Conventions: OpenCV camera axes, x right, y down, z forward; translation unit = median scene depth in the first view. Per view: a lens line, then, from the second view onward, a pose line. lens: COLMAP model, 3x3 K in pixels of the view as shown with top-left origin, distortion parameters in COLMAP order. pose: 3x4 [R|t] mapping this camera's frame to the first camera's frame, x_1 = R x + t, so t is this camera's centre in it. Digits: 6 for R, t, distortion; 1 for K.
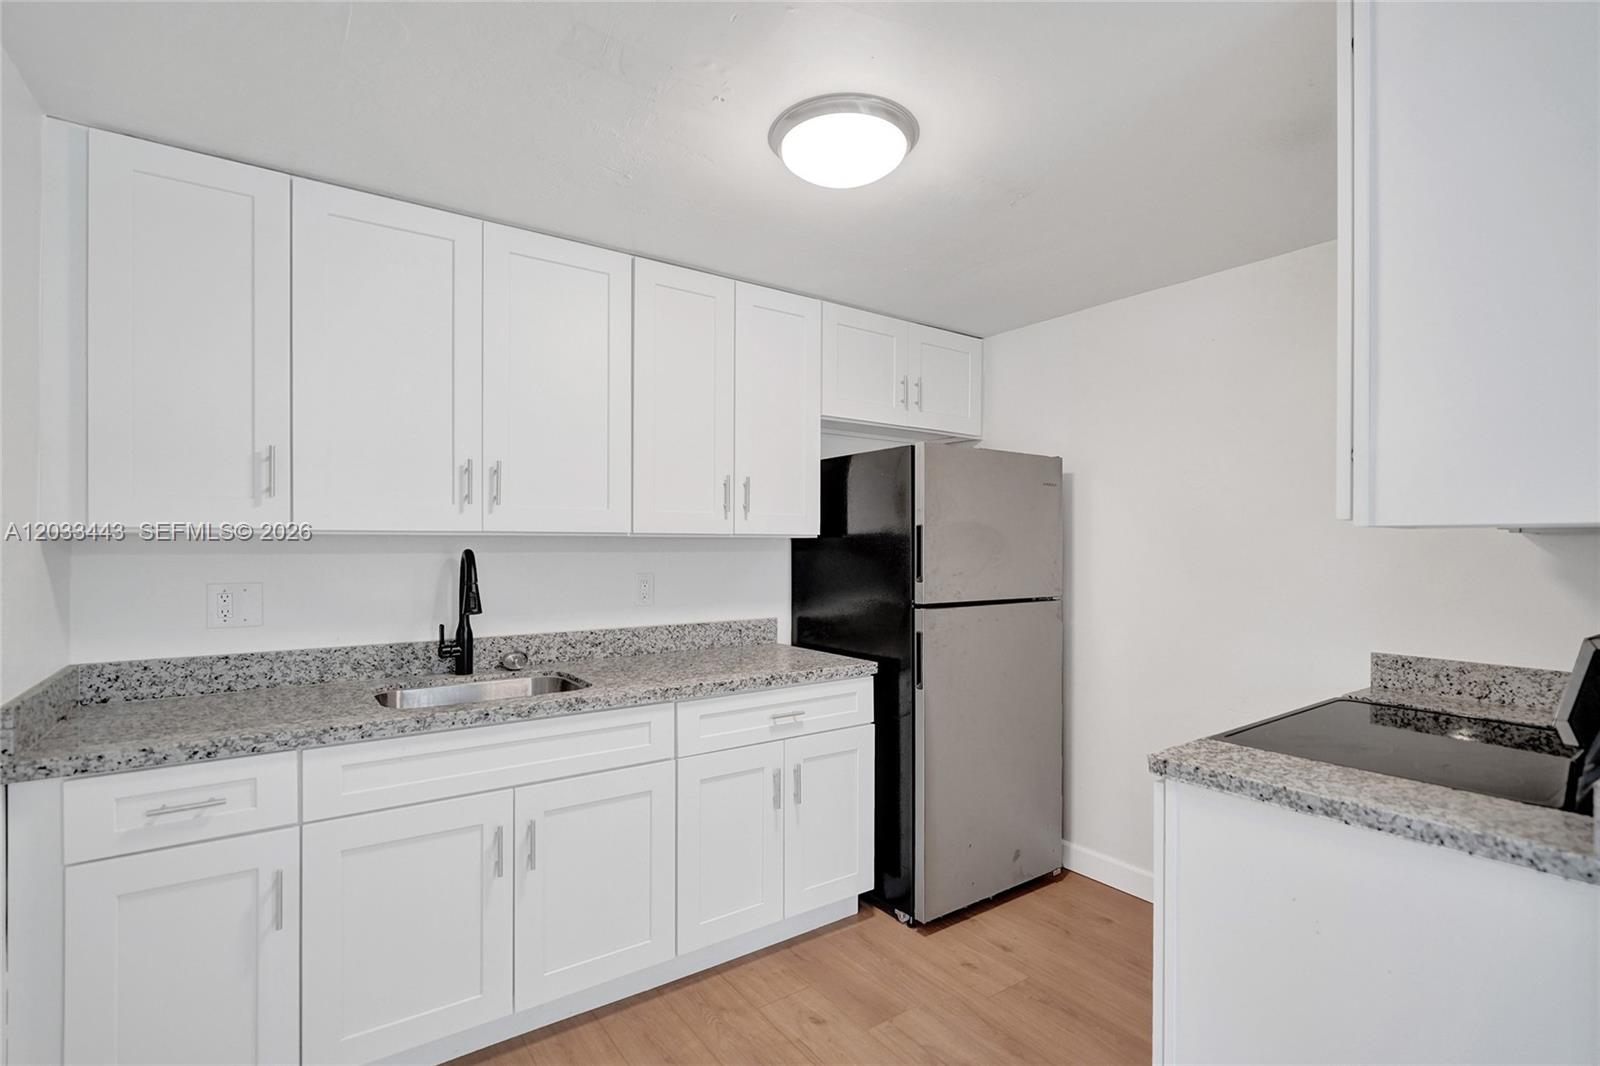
lens RADIAL K [[753.4, 0, 804.2], [0, 753.4, 543.3], [0, 0, 1]] dist [-0.004929, -0.000595]
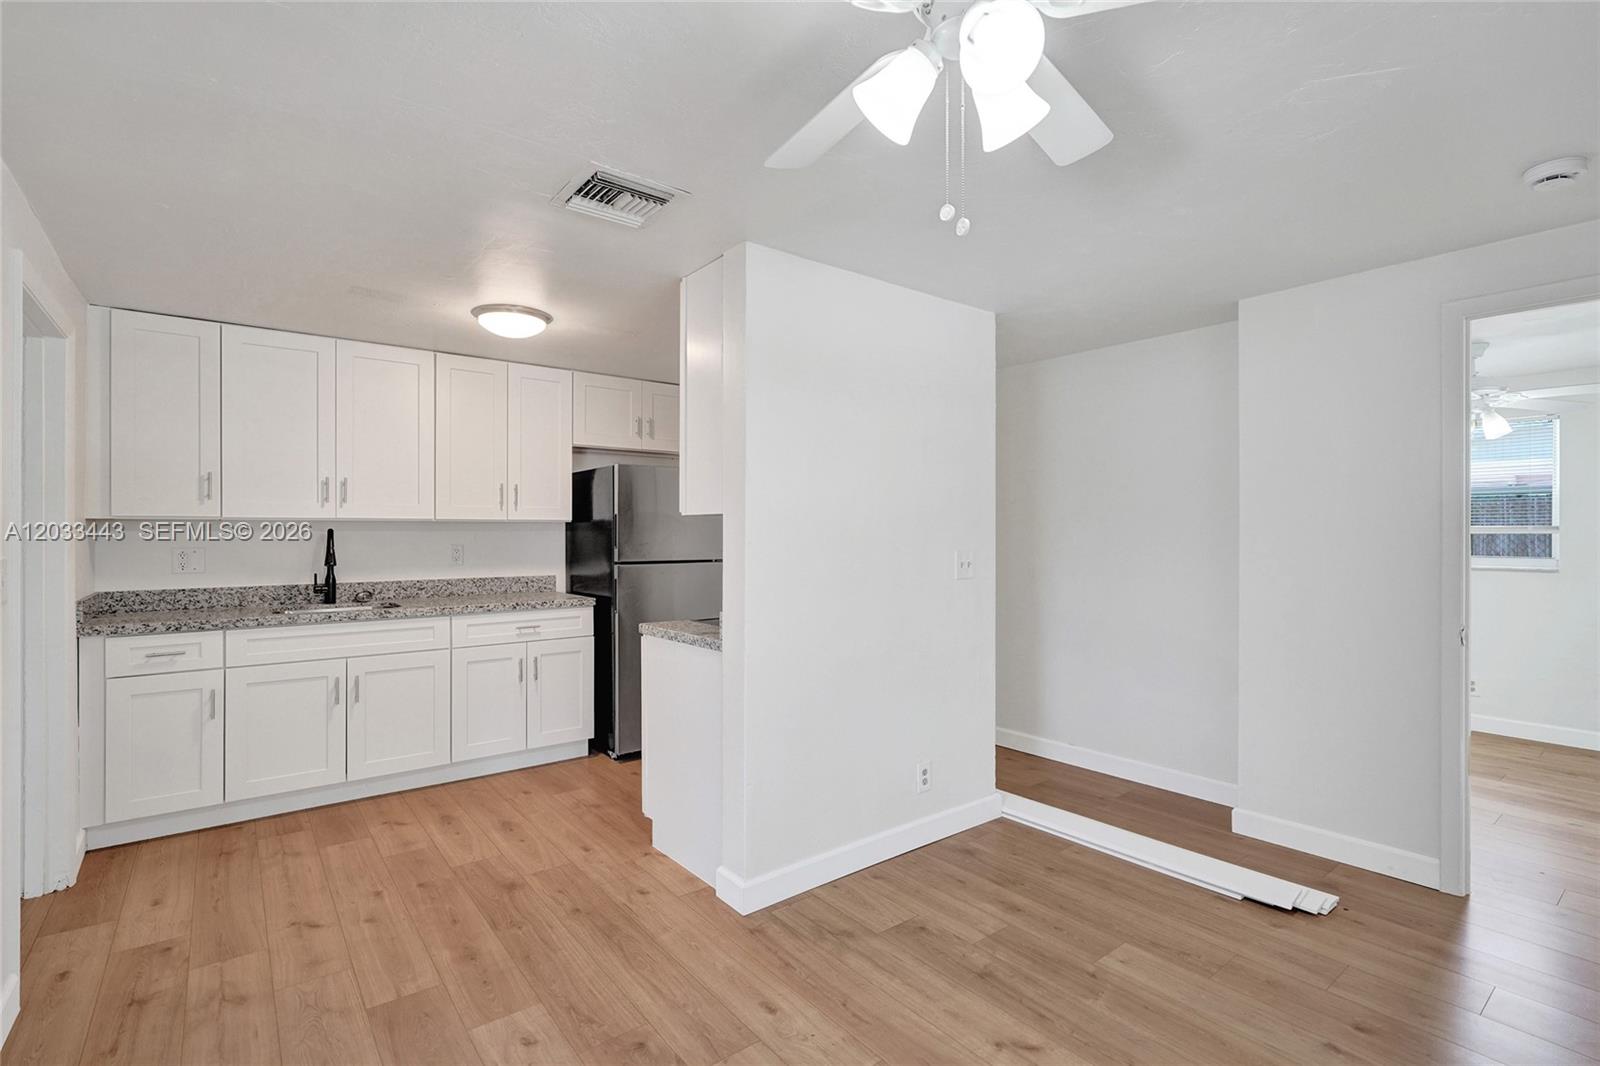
lens RADIAL K [[753.4, 0, 805.6], [0, 753.4, 528.2], [0, 0, 1]] dist [-0.004929, -0.000595]
pose [[0.998883, -0.001450, 0.047240, 0.565740], [0.001546, 0.999997, -0.002003, 0.011990], [-0.047237, 0.002074, 0.998882, -0.774761]]
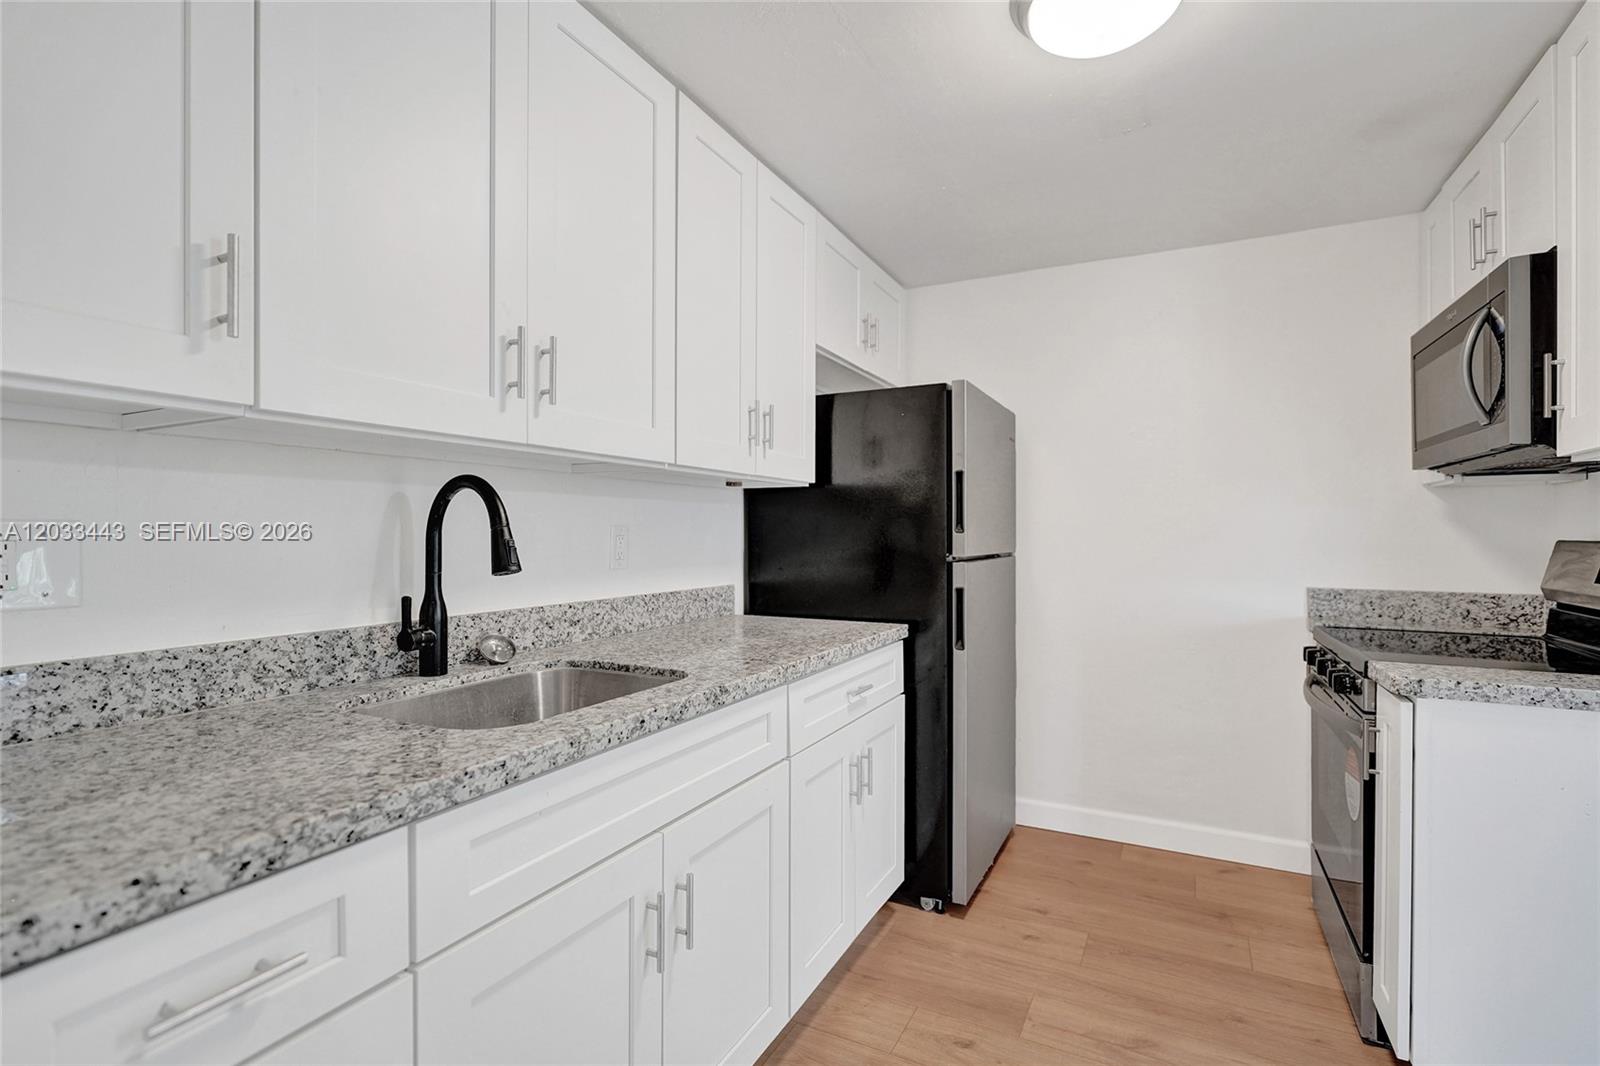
lens RADIAL K [[753.4, 0, 798.7], [0, 753.4, 531.7], [0, 0, 1]] dist [-0.004929, -0.000595]
pose [[0.888857, 0.000080, 0.458186, -0.507104], [-0.000572, 0.999999, 0.000937, 0.056971], [-0.458185, -0.001095, 0.888856, 0.320131]]
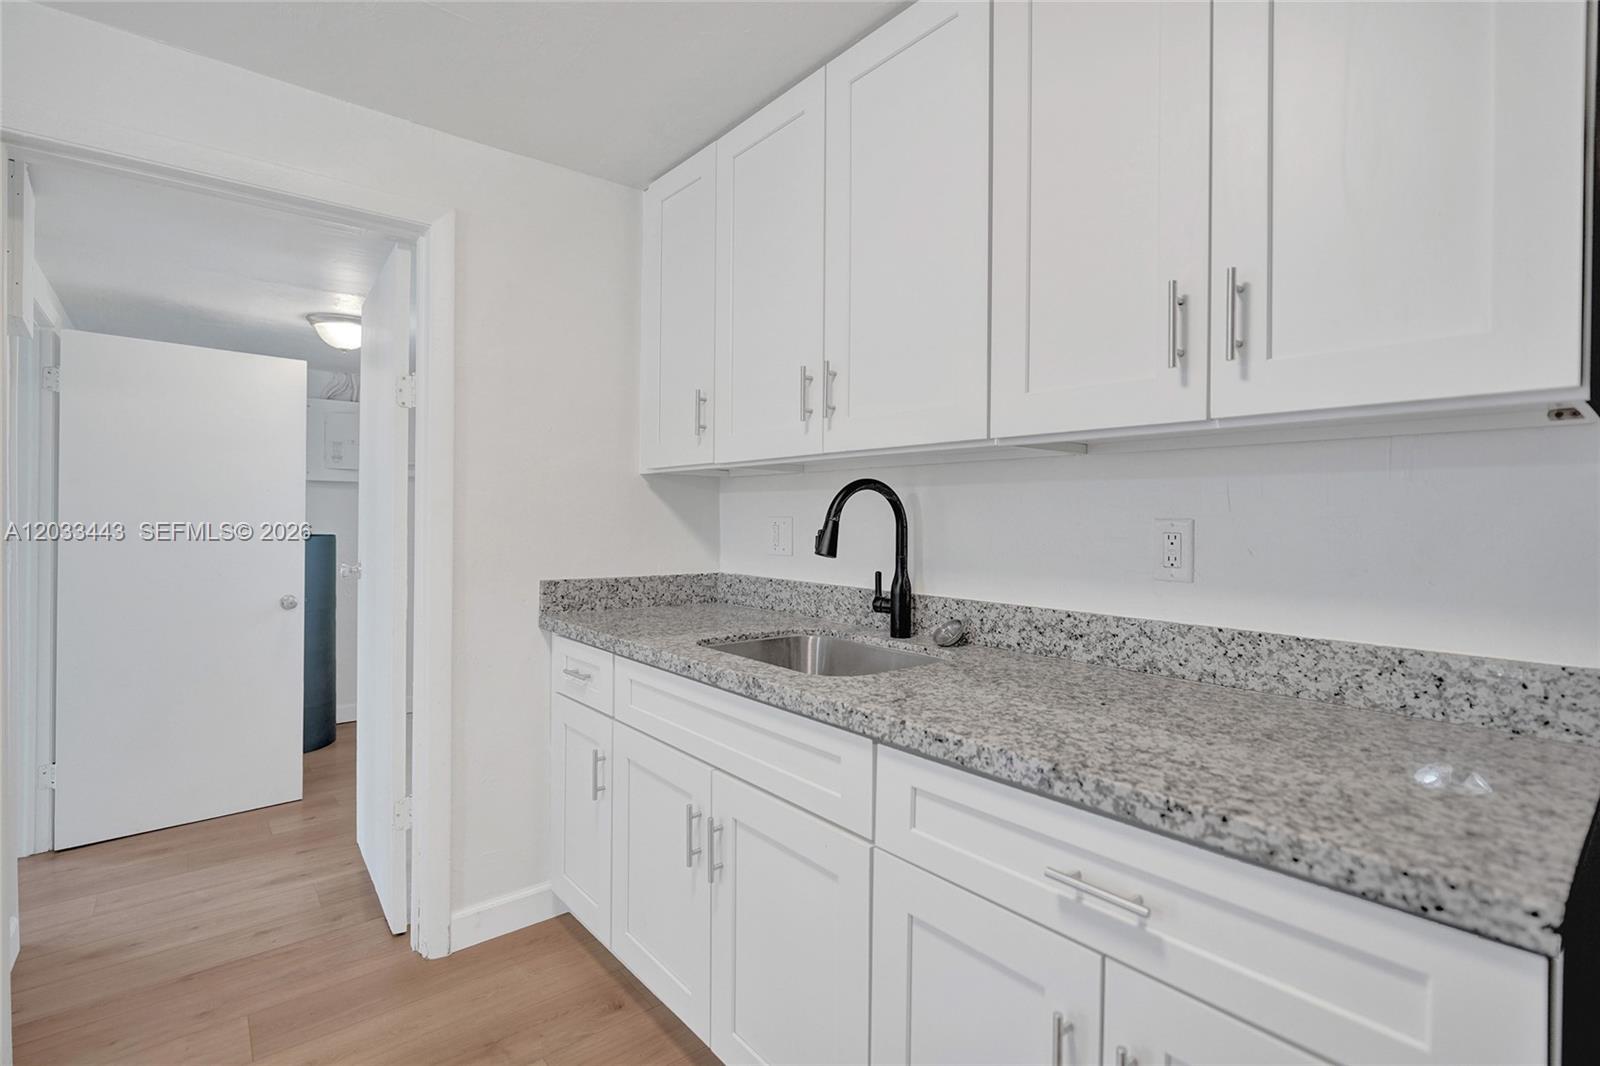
lens RADIAL K [[753.4, 0, 798.6], [0, 753.4, 525.1], [0, 0, 1]] dist [-0.004929, -0.000595]
pose [[0.069572, 0.012314, -0.997501, 0.361699], [-0.004576, 0.999917, 0.012024, 0.050045], [0.997566, 0.003728, 0.069623, 0.905330]]
